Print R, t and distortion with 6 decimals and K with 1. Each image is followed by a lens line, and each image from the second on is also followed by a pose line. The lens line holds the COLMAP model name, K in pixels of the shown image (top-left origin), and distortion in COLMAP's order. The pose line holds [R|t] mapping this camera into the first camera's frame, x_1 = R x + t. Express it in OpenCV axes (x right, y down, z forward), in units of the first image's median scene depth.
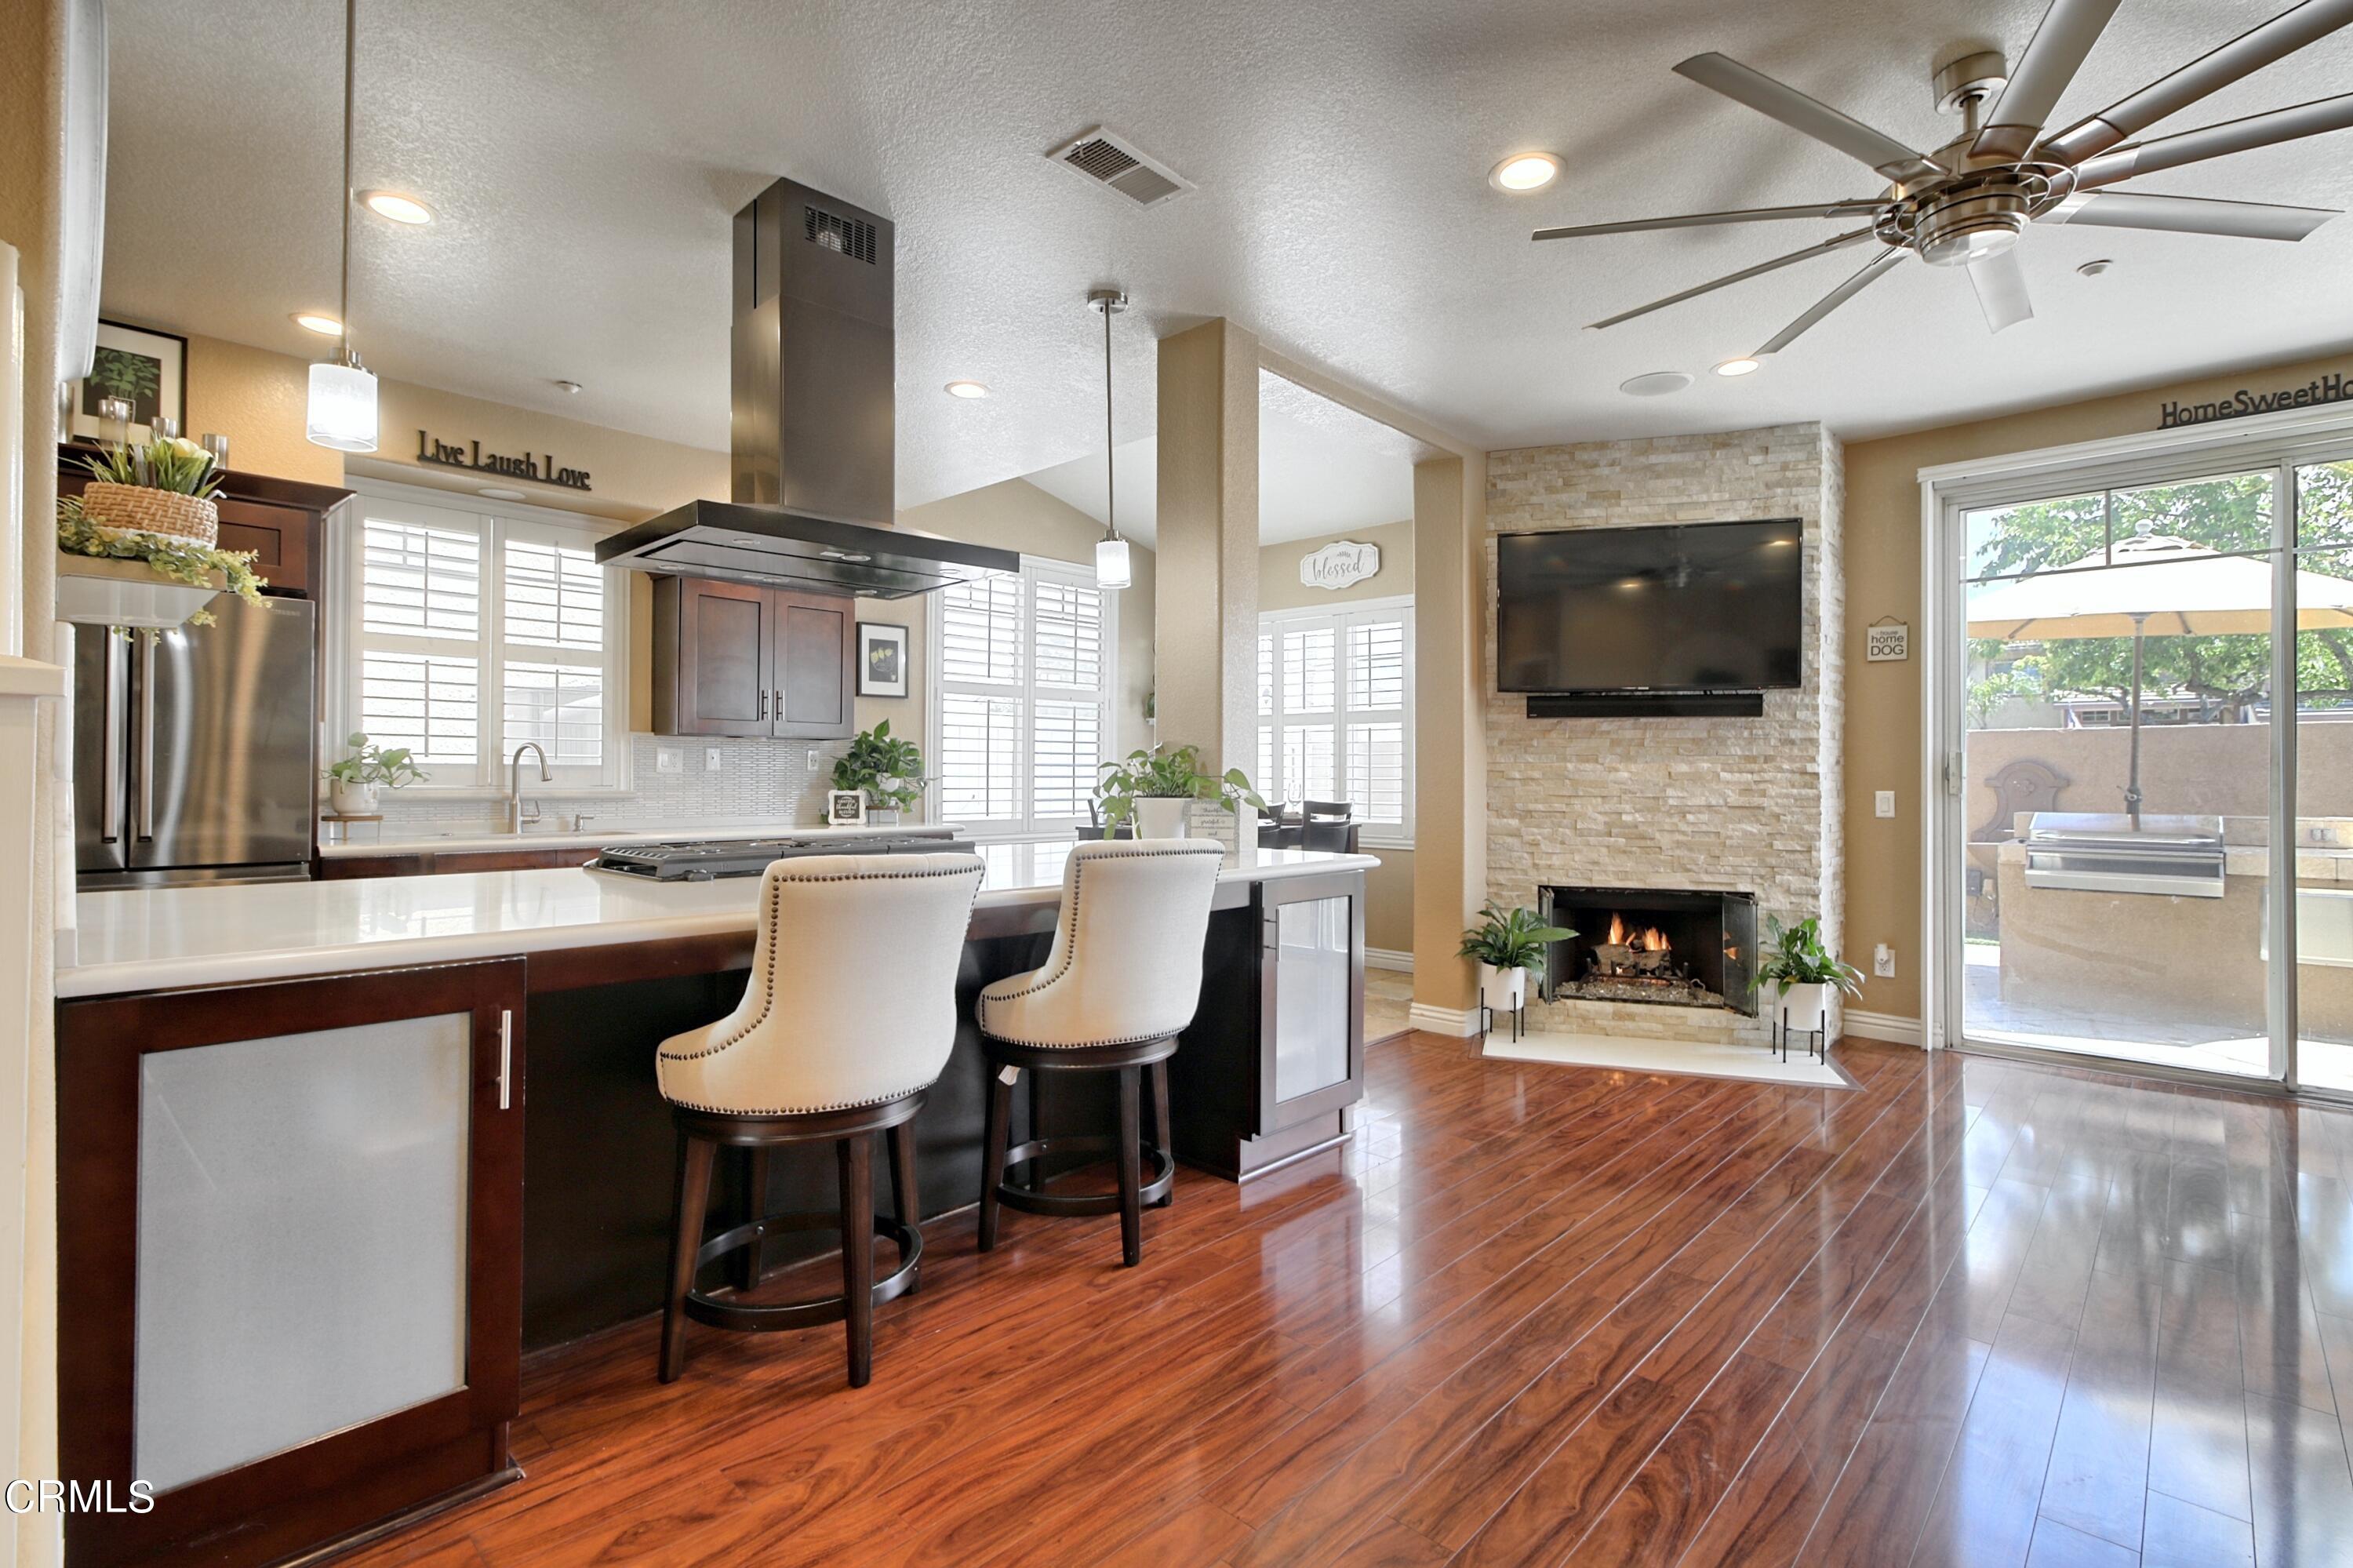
lens RADIAL K [[1083.4, 0, 1185.6], [0, 1083.4, 765.8], [0, 0, 1]] dist [-0.005586, 0.003874]
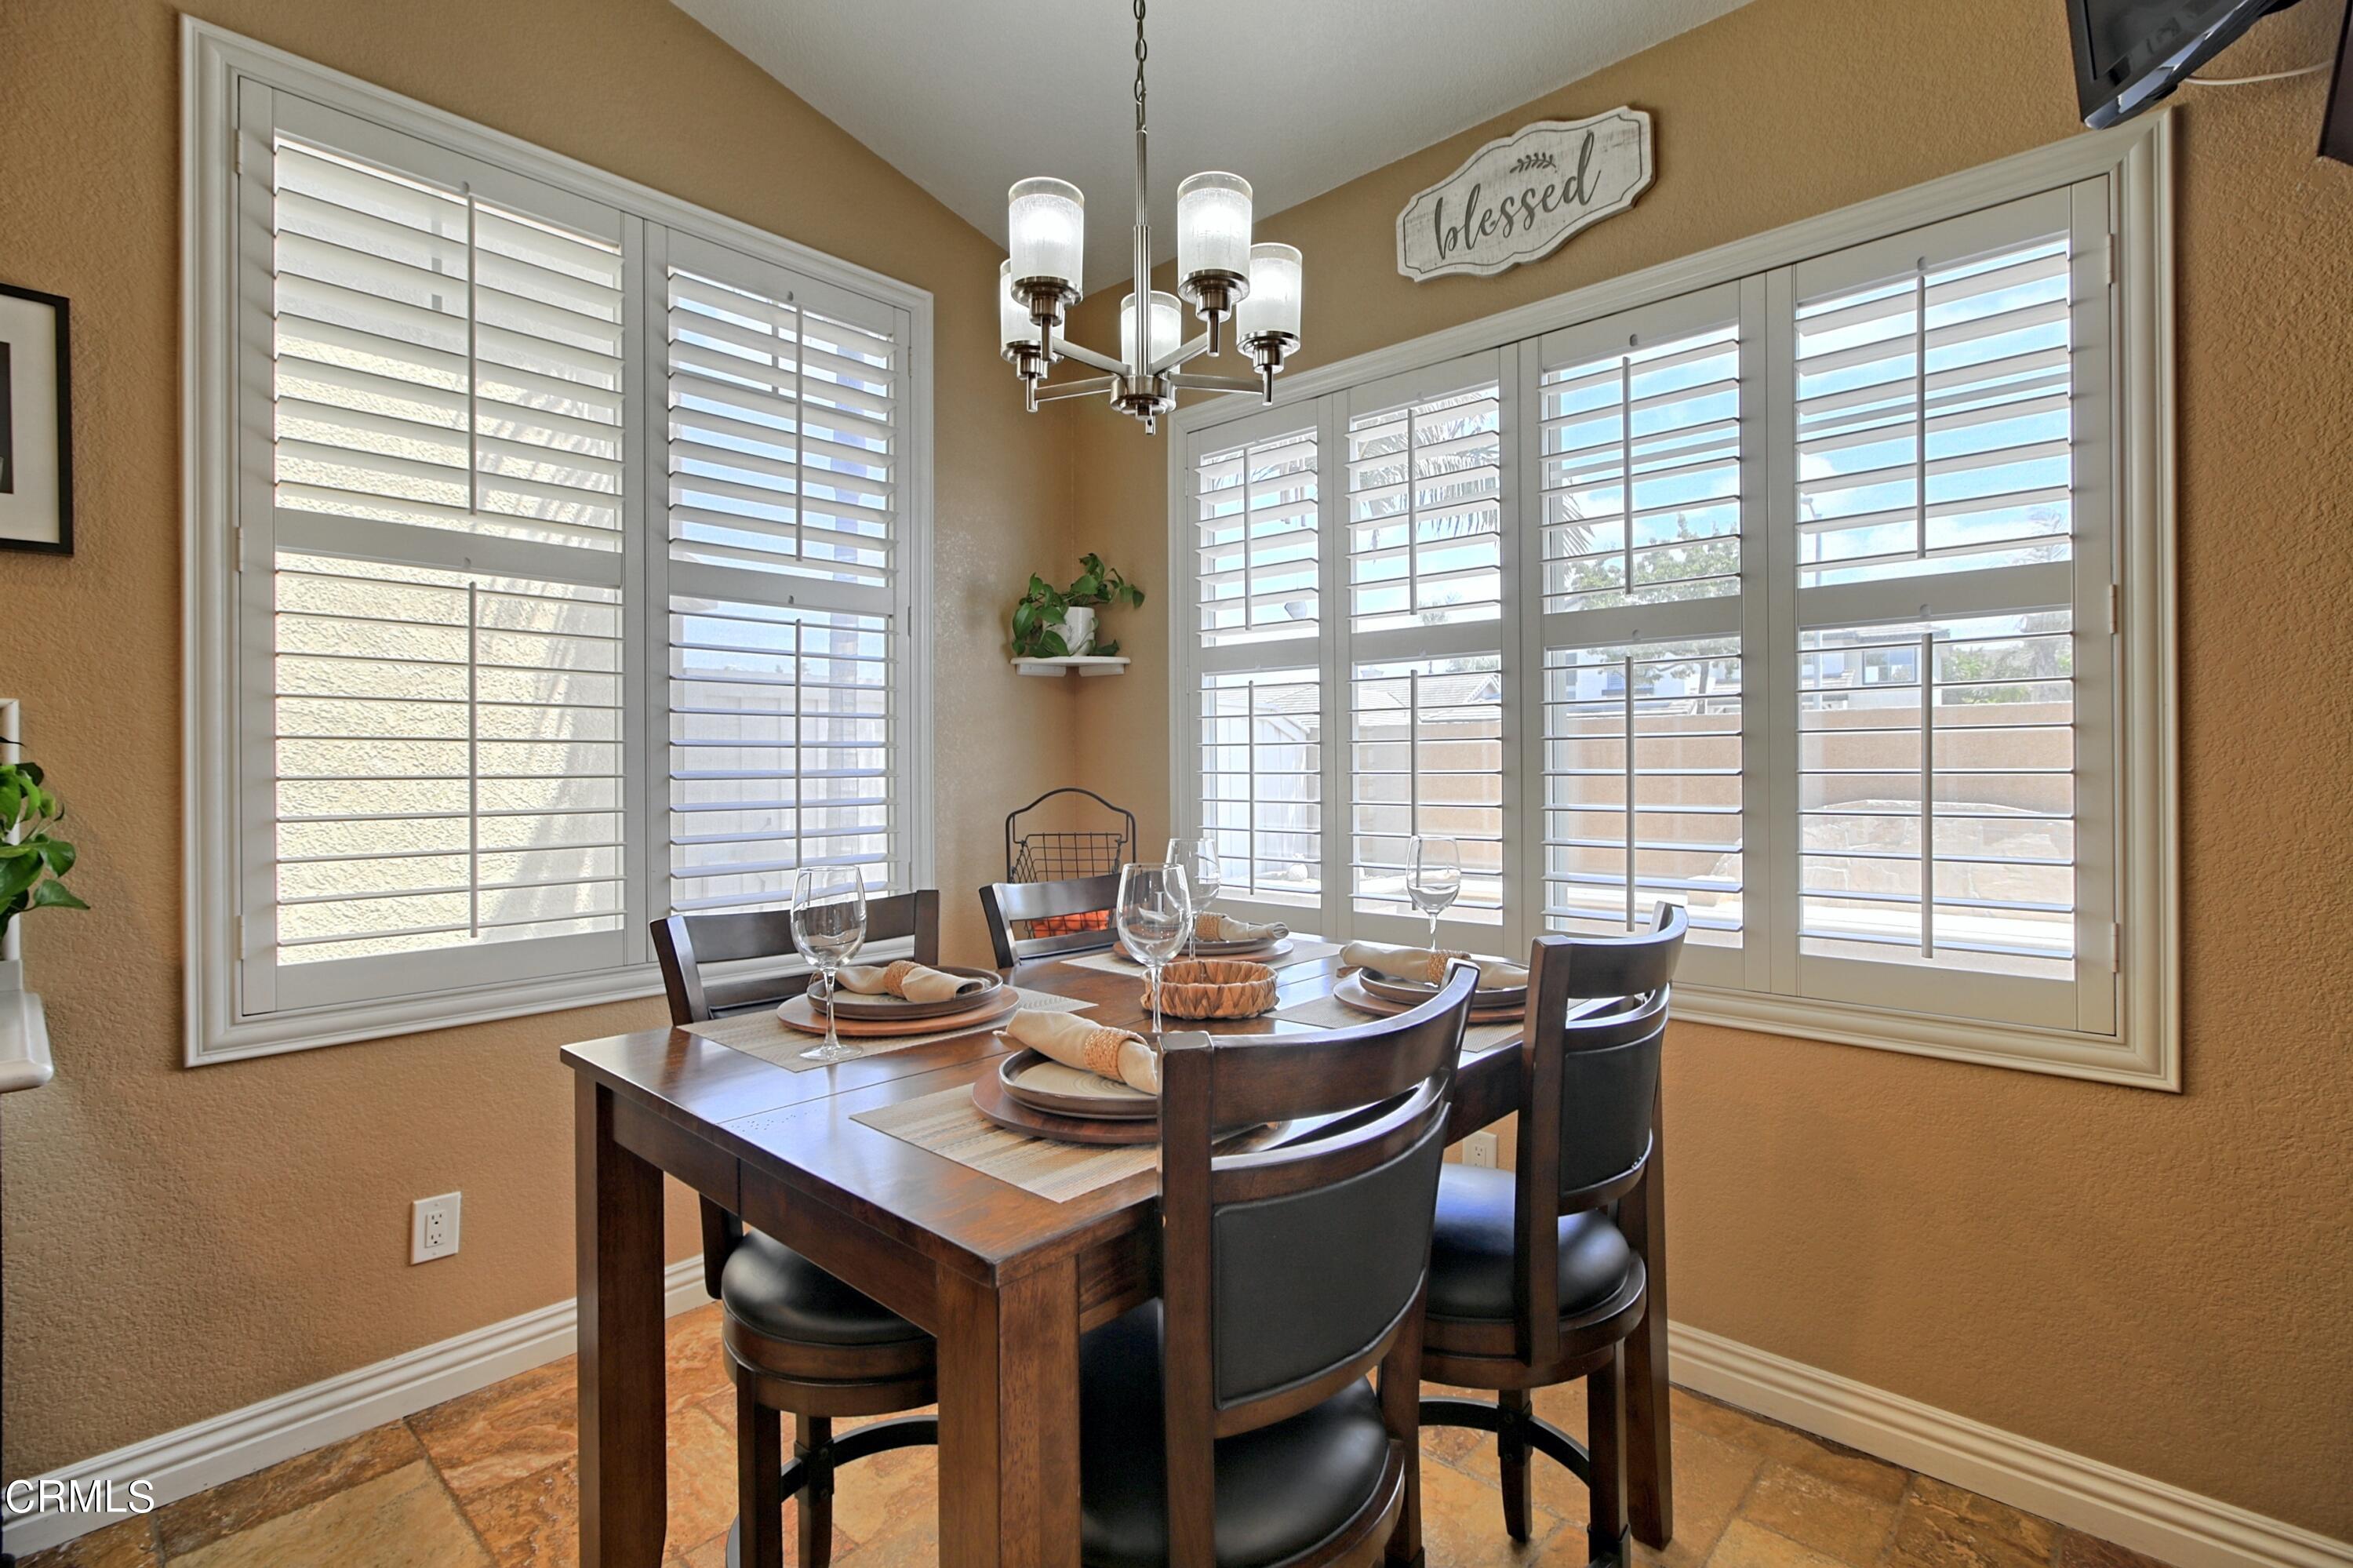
lens RADIAL K [[1083.4, 0, 1182.7], [0, 1083.4, 763.9], [0, 0, 1]] dist [-0.005586, 0.003874]
pose [[0.999847, -0.011078, 0.013567, 0.038632], [0.010968, 0.999906, 0.008168, -0.008433], [-0.013657, -0.008018, 0.999875, 0.936276]]
